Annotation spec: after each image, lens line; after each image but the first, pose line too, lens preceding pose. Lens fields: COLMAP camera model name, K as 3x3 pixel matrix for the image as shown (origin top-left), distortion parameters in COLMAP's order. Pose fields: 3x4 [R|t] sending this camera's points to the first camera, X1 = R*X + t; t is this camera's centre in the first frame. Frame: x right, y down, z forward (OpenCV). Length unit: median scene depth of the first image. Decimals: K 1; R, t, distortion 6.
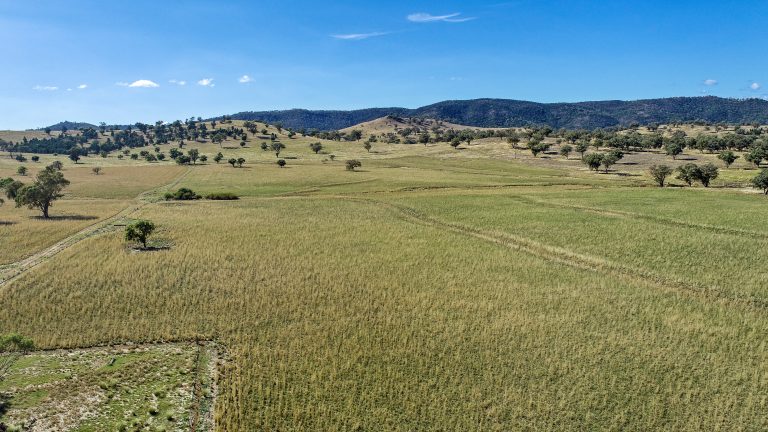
lens RADIAL K [[524.9, 0, 384.0], [0, 524.9, 216.0], [0, 0, 1]] dist [-0.008460, -0.000816]
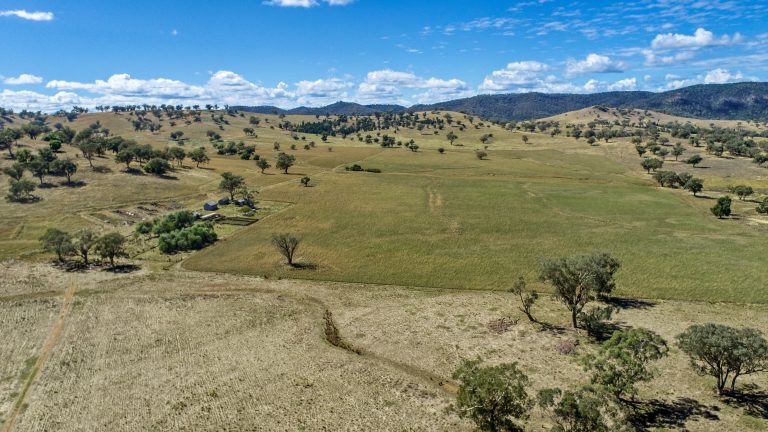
lens RADIAL K [[538.0, 0, 384.0], [0, 538.0, 216.0], [0, 0, 1]] dist [-0.005351, 0.002195]
pose [[0.887409, 0.111387, -0.447324, 0.271913], [-0.092029, 0.993642, 0.064855, -0.001862], [0.451704, -0.016386, 0.892017, -0.312709]]
